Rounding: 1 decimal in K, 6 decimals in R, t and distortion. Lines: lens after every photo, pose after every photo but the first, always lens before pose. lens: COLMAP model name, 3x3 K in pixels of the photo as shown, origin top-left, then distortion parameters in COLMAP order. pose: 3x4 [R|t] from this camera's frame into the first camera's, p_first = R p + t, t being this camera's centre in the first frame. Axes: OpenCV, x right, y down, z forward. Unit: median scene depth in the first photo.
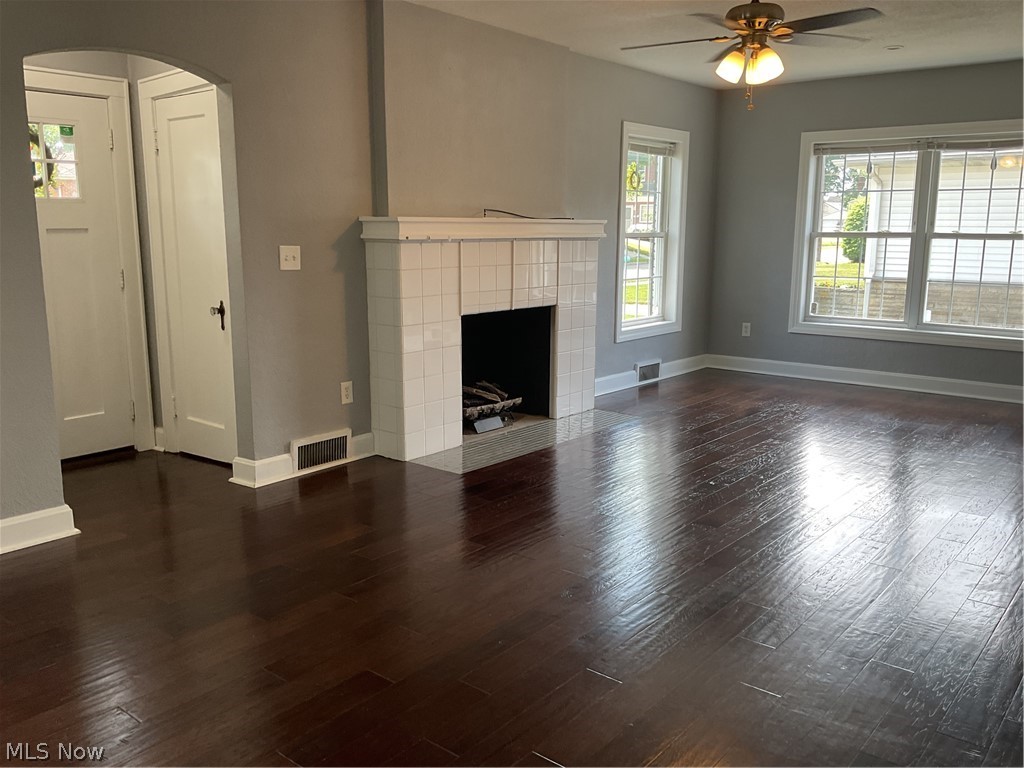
lens RADIAL K [[846.7, 0, 512.0], [0, 846.7, 384.0], [0, 0, 1]] dist [0.010964, -0.001561]
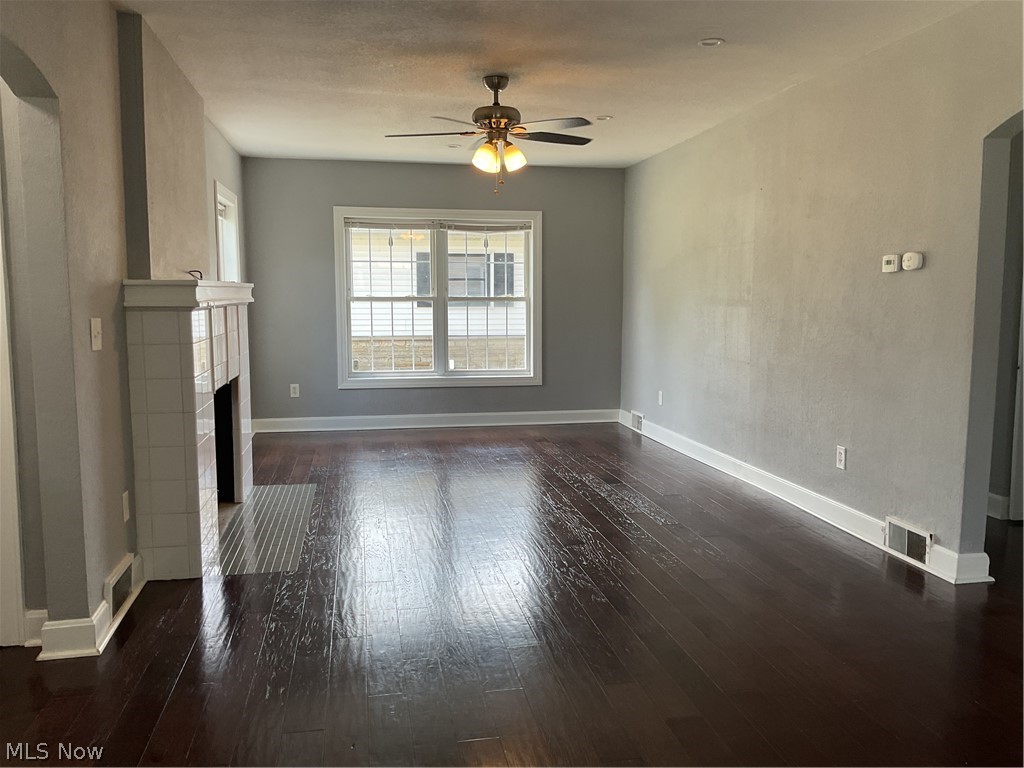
lens RADIAL K [[846.7, 0, 512.0], [0, 846.7, 384.0], [0, 0, 1]] dist [0.010964, -0.001561]
pose [[0.641301, -0.084328, 0.762641, -0.360890], [0.140335, 0.990067, -0.008531, -0.028356], [-0.754347, 0.112496, 0.646765, 0.147233]]
